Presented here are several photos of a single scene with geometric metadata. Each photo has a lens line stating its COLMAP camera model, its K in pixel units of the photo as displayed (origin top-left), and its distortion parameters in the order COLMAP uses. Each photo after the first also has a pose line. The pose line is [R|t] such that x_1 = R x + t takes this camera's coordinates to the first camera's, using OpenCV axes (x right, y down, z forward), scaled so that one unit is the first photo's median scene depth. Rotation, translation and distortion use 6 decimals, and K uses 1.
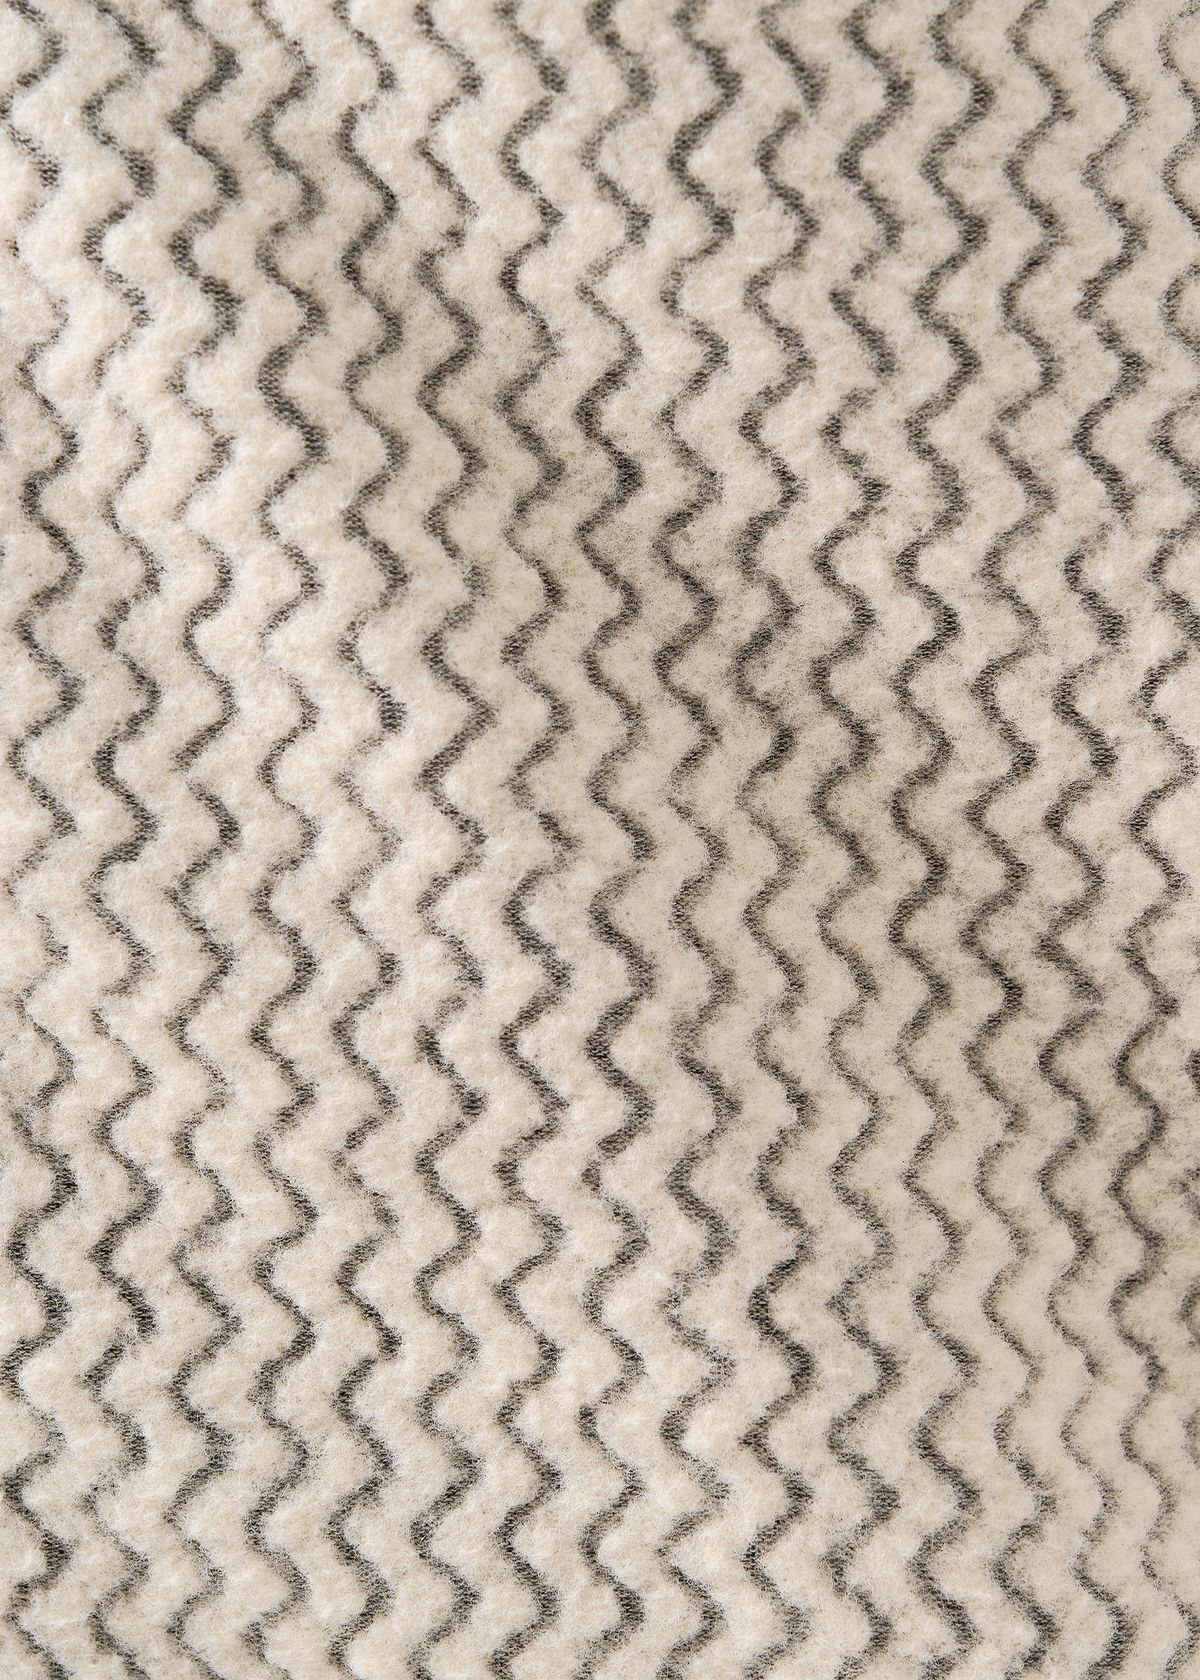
lens RADIAL K [[4988.8, 0, 596.5], [0, 4988.8, 847.5], [0, 0, 1]] dist [0.174262, 0.000000]
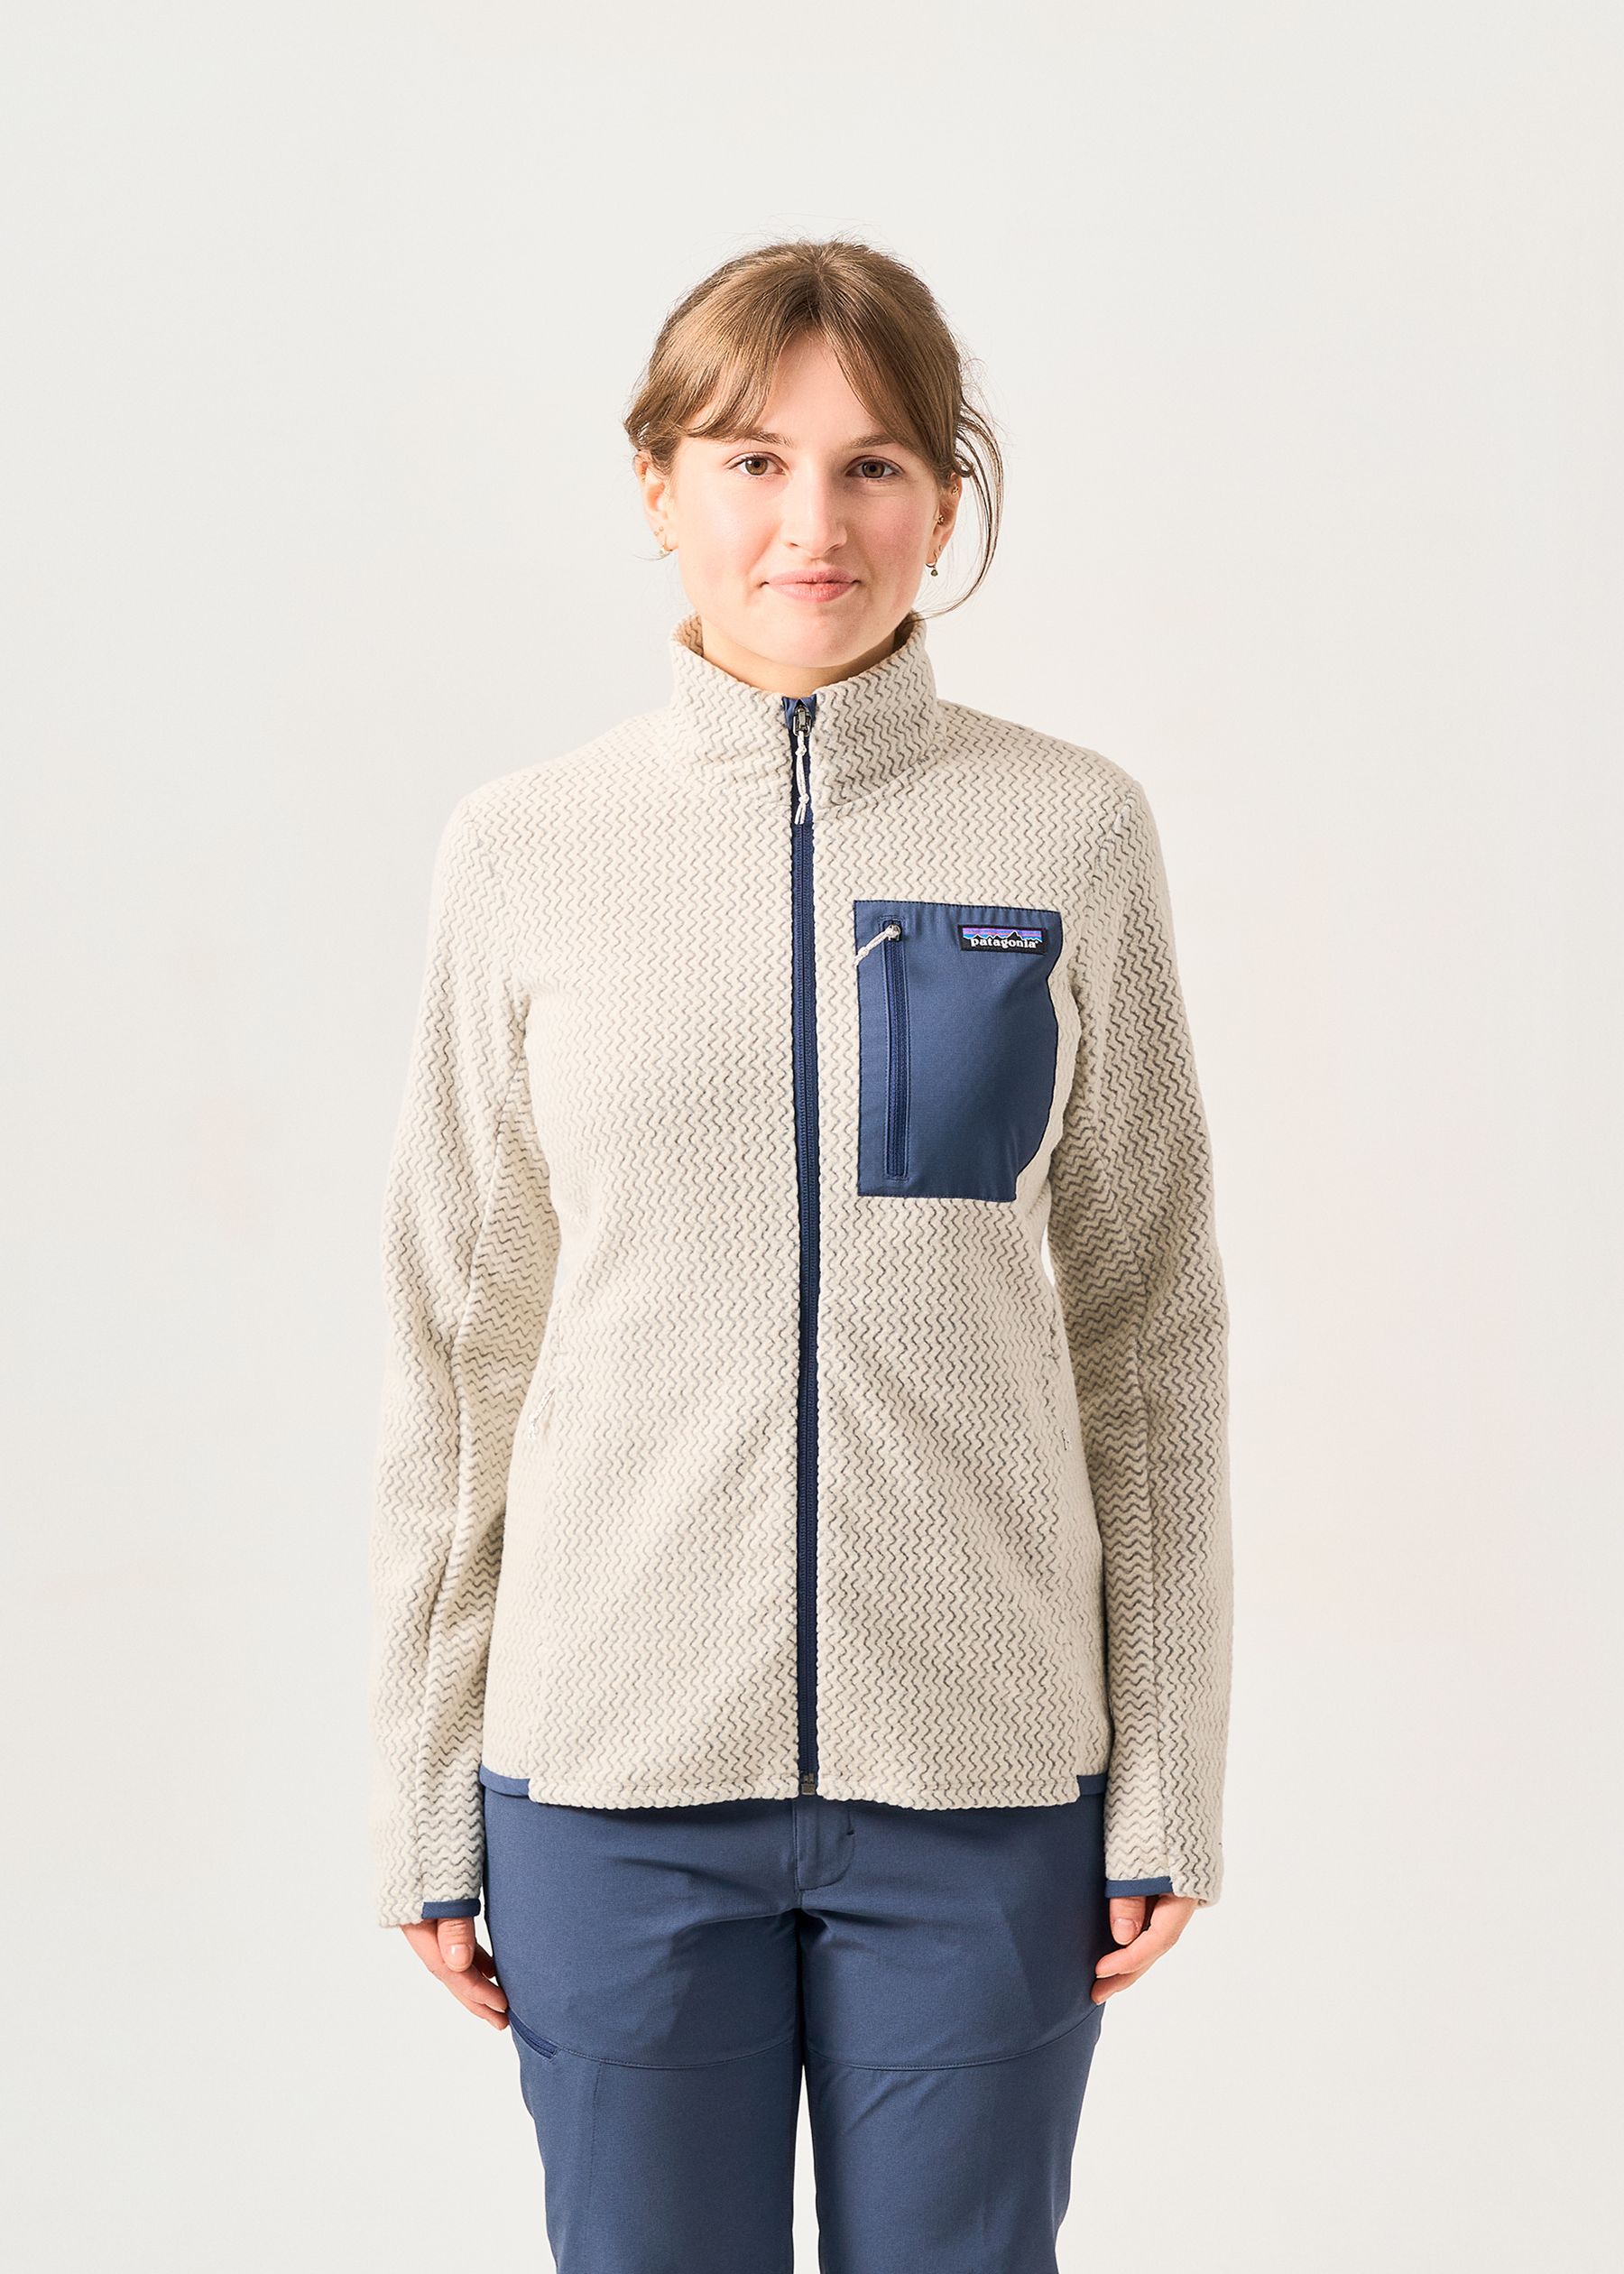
lens RADIAL K [[6752.1, 0, 807.6], [0, 6752.1, 1142.8], [0, 0, 1]] dist [0.174262, 0.000000]
pose [[0.933462, -0.033658, 0.357095, -3.343378], [0.041572, 0.999030, -0.014506, -0.325370], [-0.356260, 0.028386, 0.933956, -7.314259]]
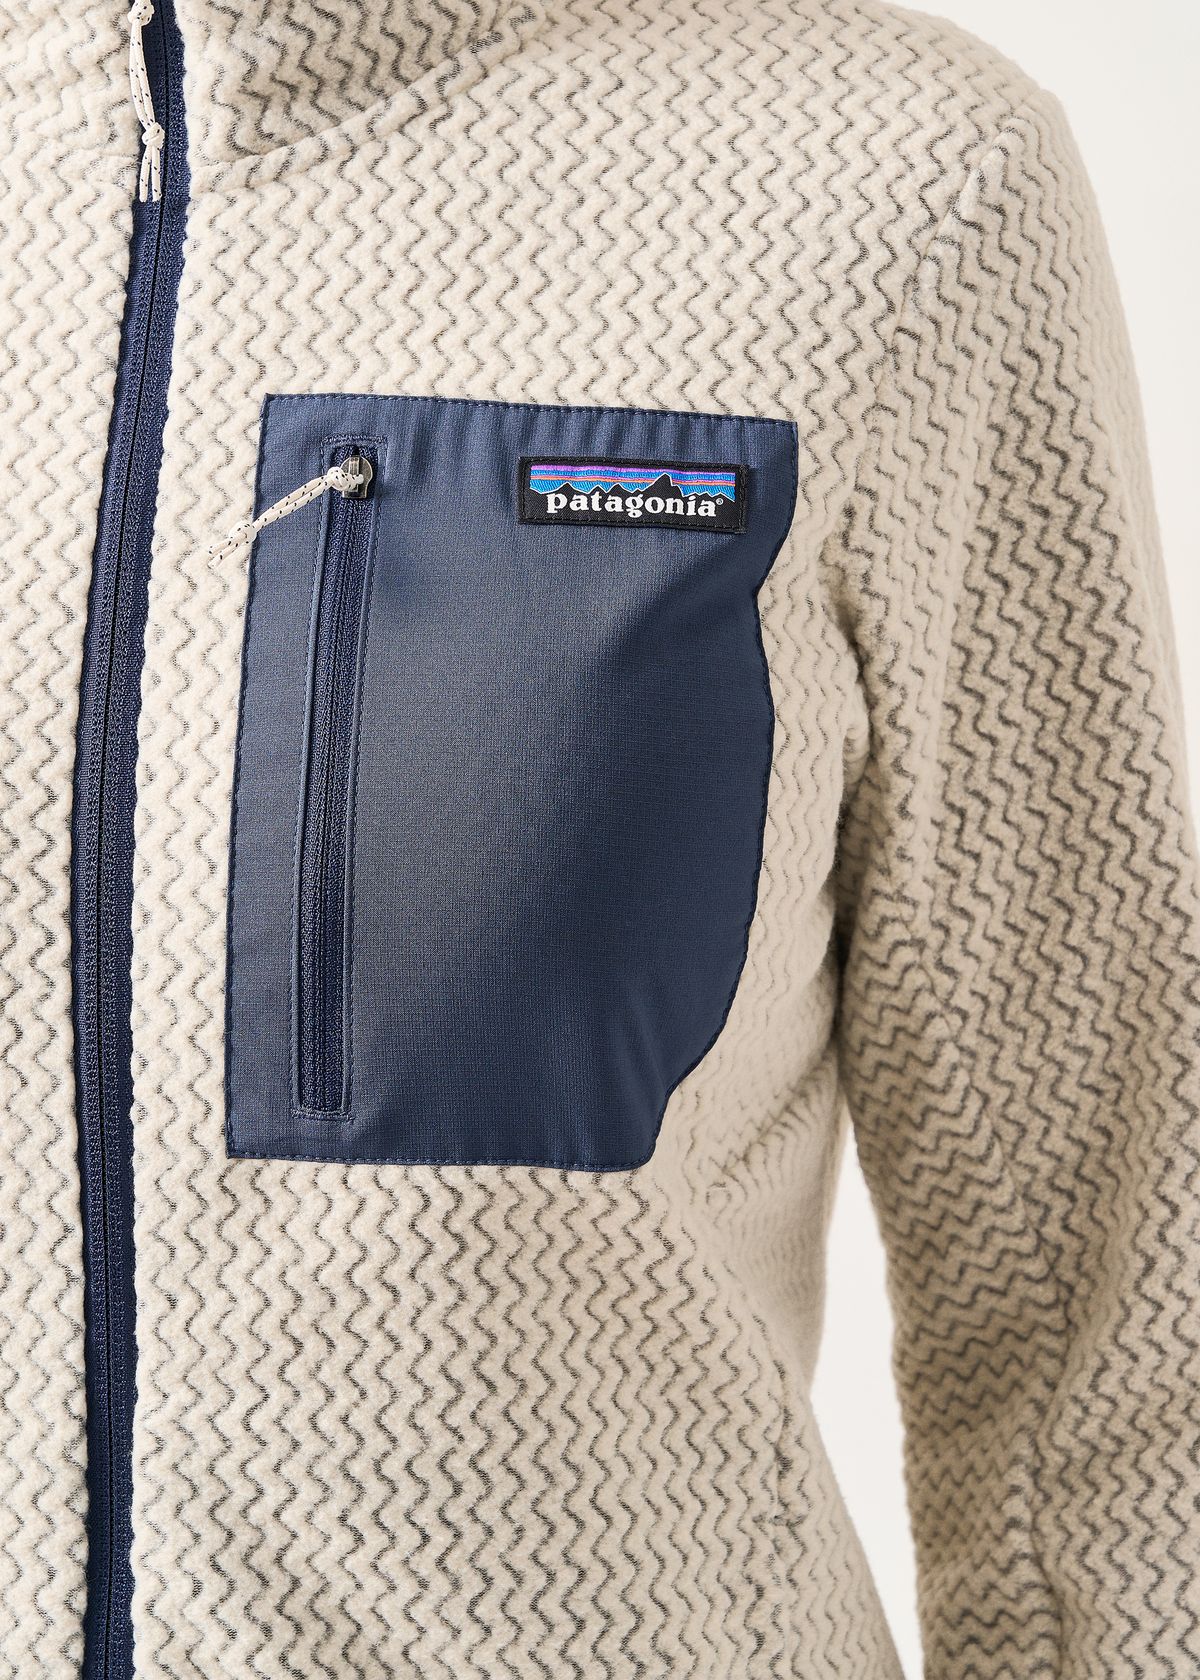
lens RADIAL K [[4988.8, 0, 736.8], [0, 4988.8, 897.1], [0, 0, 1]] dist [0.174262, 0.000000]
pose [[0.979879, -0.049409, 0.193378, -0.336286], [0.038167, 0.997381, 0.061439, -0.664919], [-0.195908, -0.052822, 0.979199, -1.586769]]
